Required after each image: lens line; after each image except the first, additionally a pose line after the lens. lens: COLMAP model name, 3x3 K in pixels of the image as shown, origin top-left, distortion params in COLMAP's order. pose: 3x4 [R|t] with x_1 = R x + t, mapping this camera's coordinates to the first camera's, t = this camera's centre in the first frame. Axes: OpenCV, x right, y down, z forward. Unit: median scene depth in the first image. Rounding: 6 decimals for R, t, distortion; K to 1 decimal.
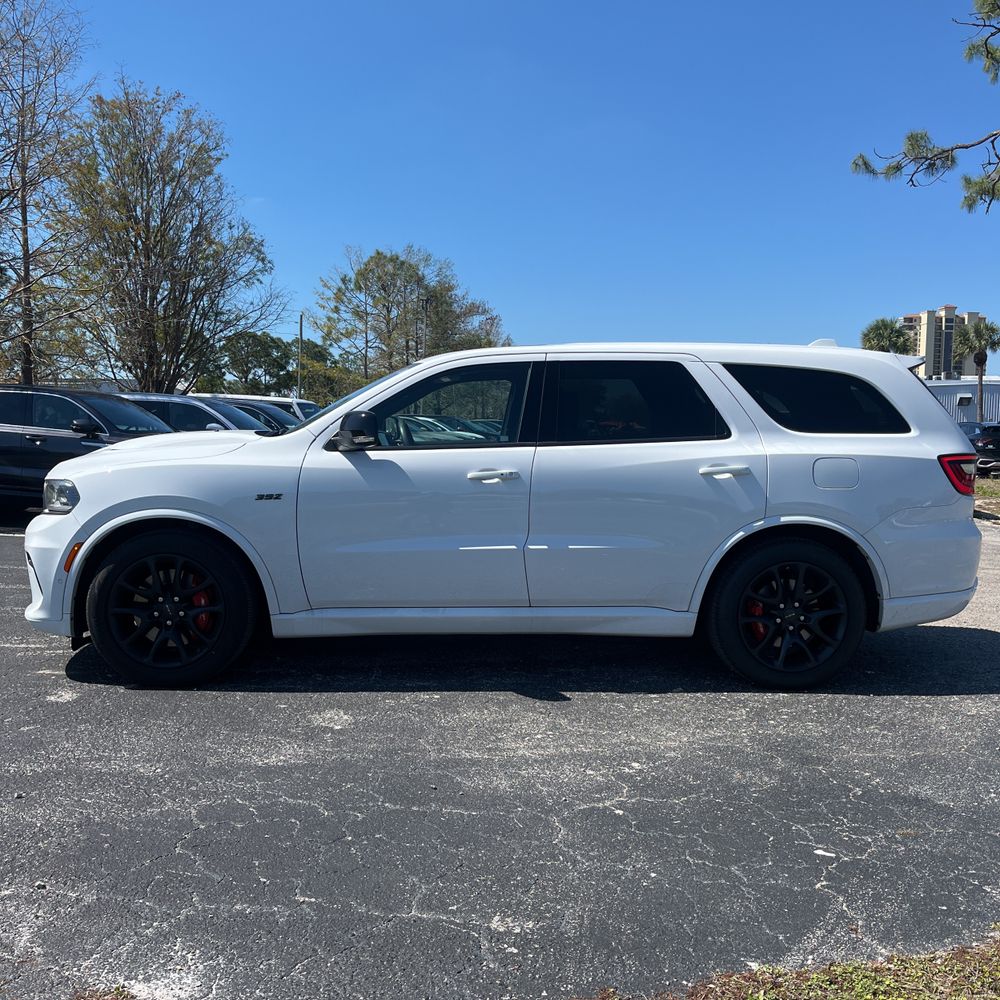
lens RADIAL K [[1015.6, 0, 502.4], [0, 1015.6, 498.6], [0, 0, 1]] dist [0.021780, 0.000000]
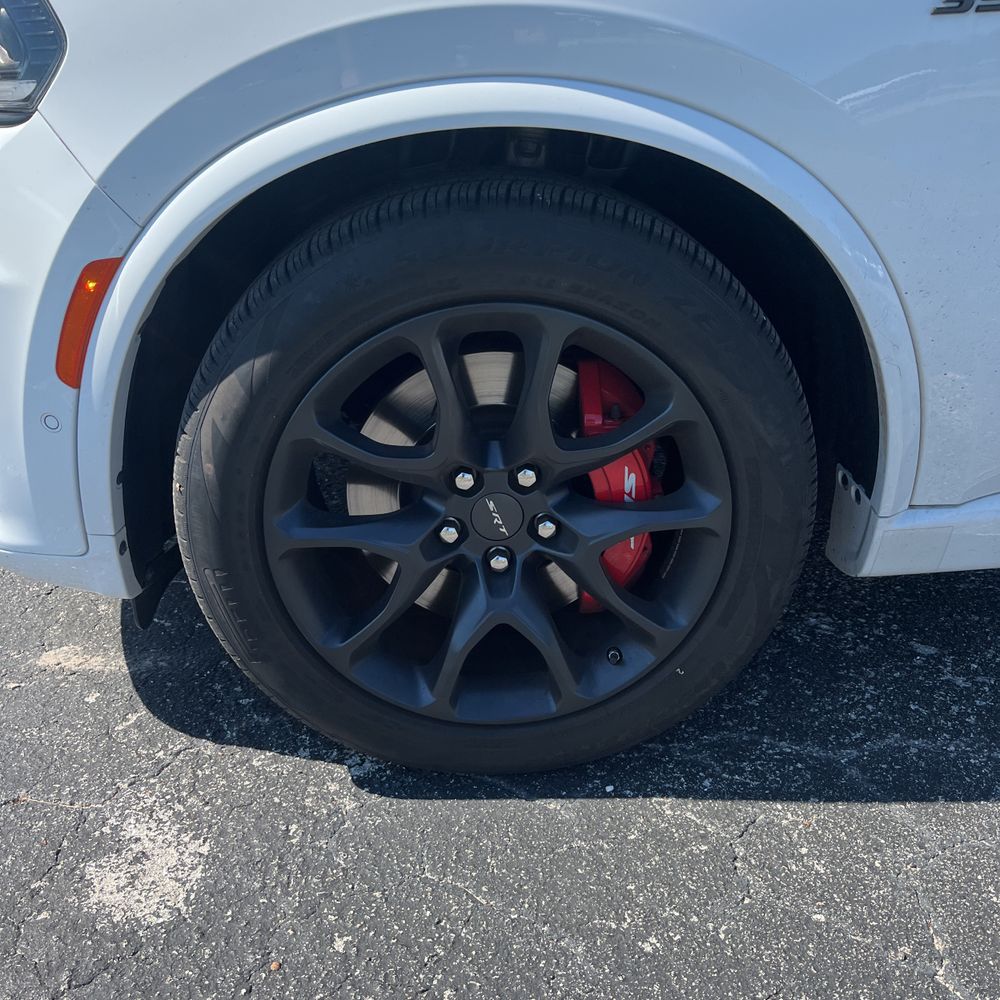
lens RADIAL K [[1015.6, 0, 498.9], [0, 1015.6, 506.0], [0, 0, 1]] dist [0.021780, 0.000000]
pose [[0.999450, -0.019344, -0.026942, -0.055610], [0.028221, 0.922748, 0.384369, 0.001715], [0.017426, -0.384918, 0.922786, 0.133420]]
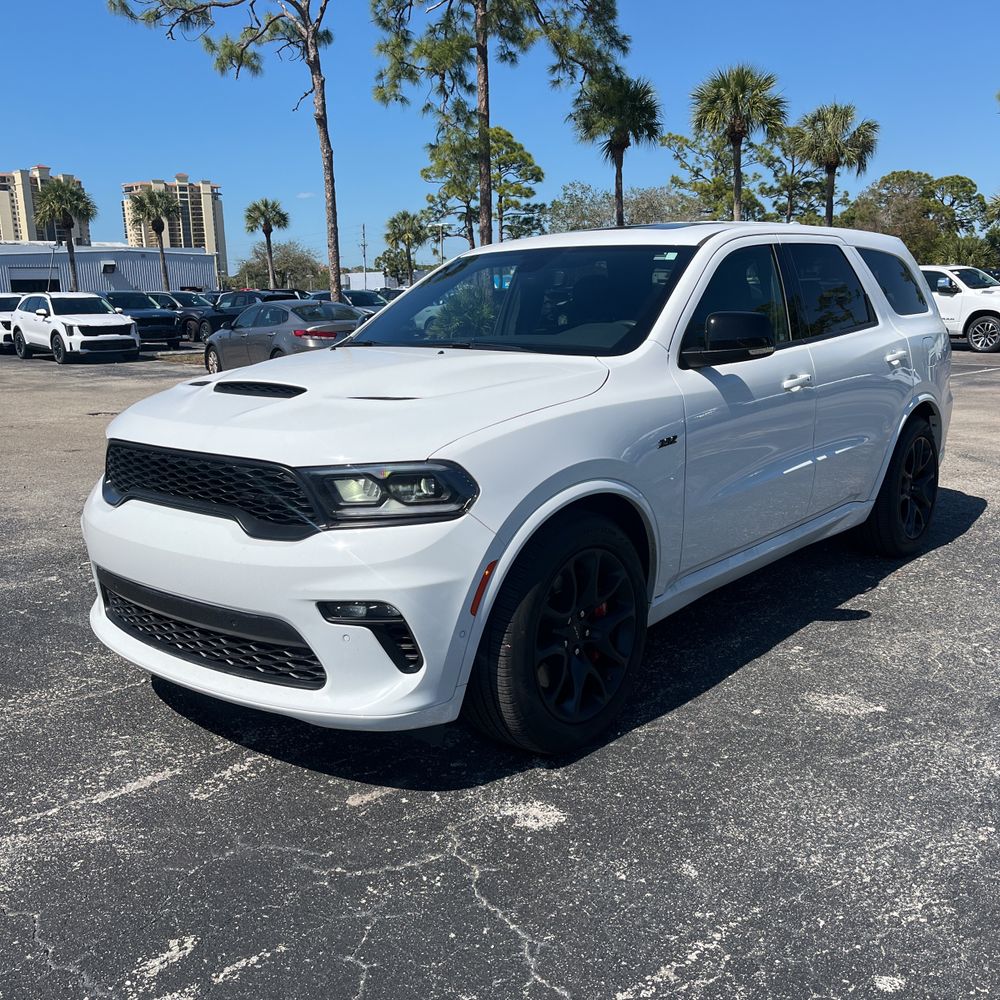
lens RADIAL K [[1015.6, 0, 508.0], [0, 1015.6, 505.0], [0, 0, 1]] dist [0.021780, 0.000000]
pose [[0.678791, -0.176223, 0.712873, -0.140248], [0.079843, 0.982734, 0.166907, -0.014608], [-0.729978, -0.056377, 0.681142, 0.102668]]
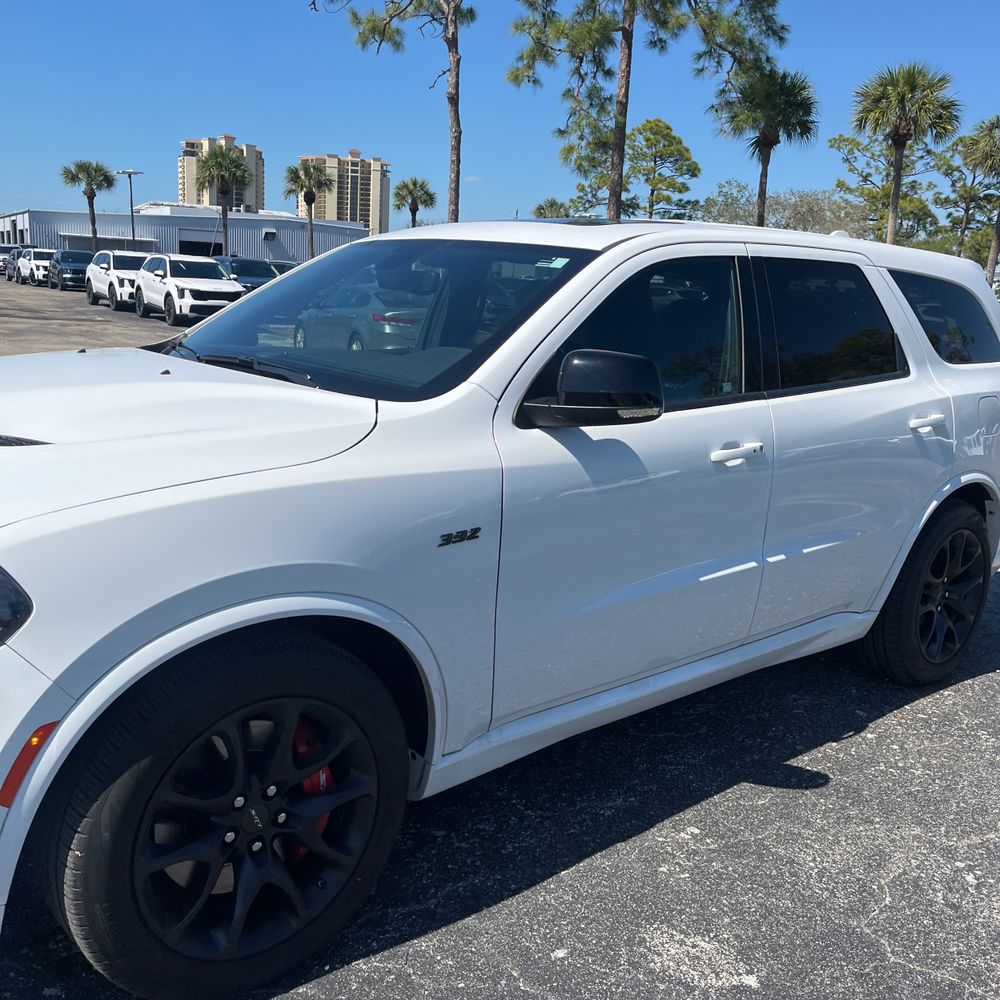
lens RADIAL K [[1015.6, 0, 494.1], [0, 1015.6, 491.6], [0, 0, 1]] dist [0.021780, 0.000000]
pose [[0.787775, -0.096358, 0.608380, -0.086359], [-0.001883, 0.987307, 0.158813, -0.016805], [-0.615960, -0.126254, 0.777594, 0.107361]]
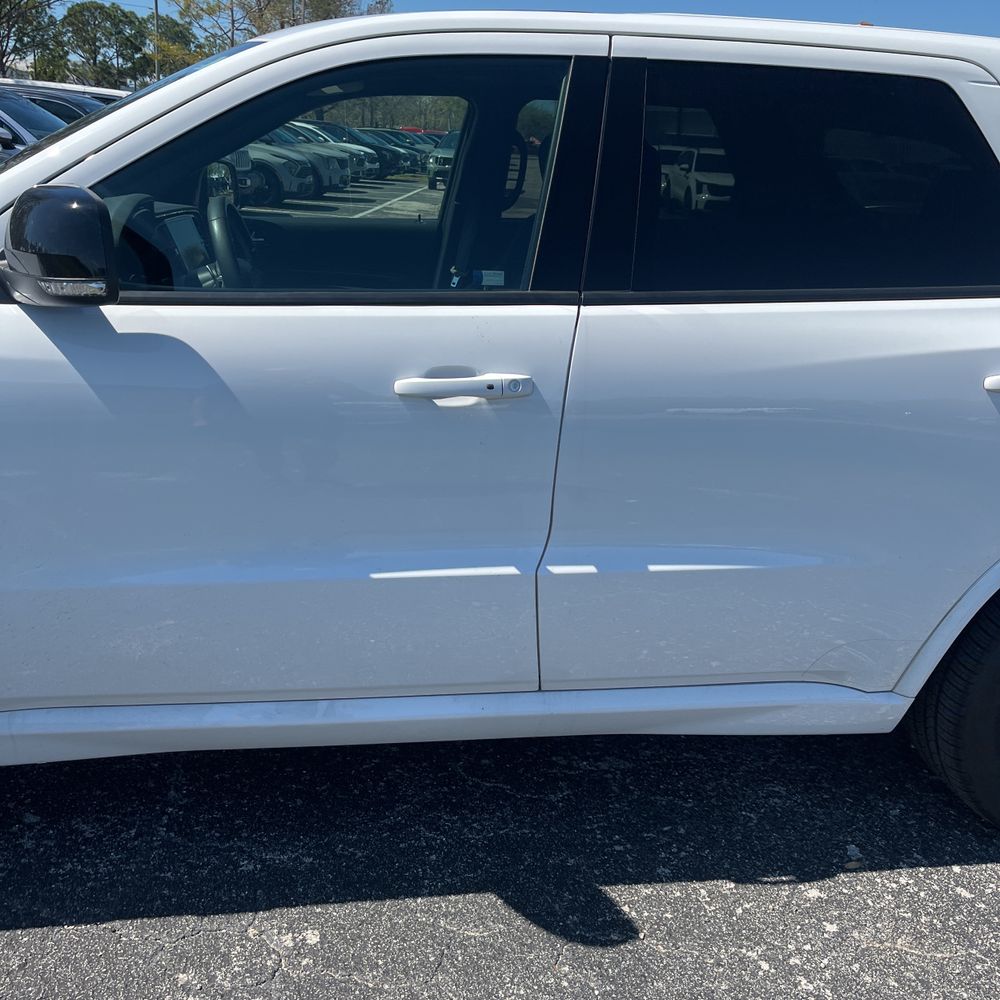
lens RADIAL K [[1015.6, 0, 504.4], [0, 1015.6, 500.4], [0, 0, 1]] dist [0.021780, 0.000000]
pose [[0.993318, 0.011142, 0.114870, -0.006395], [-0.041606, 0.962970, 0.266380, -0.014228], [-0.107648, -0.269380, 0.956999, 0.110978]]
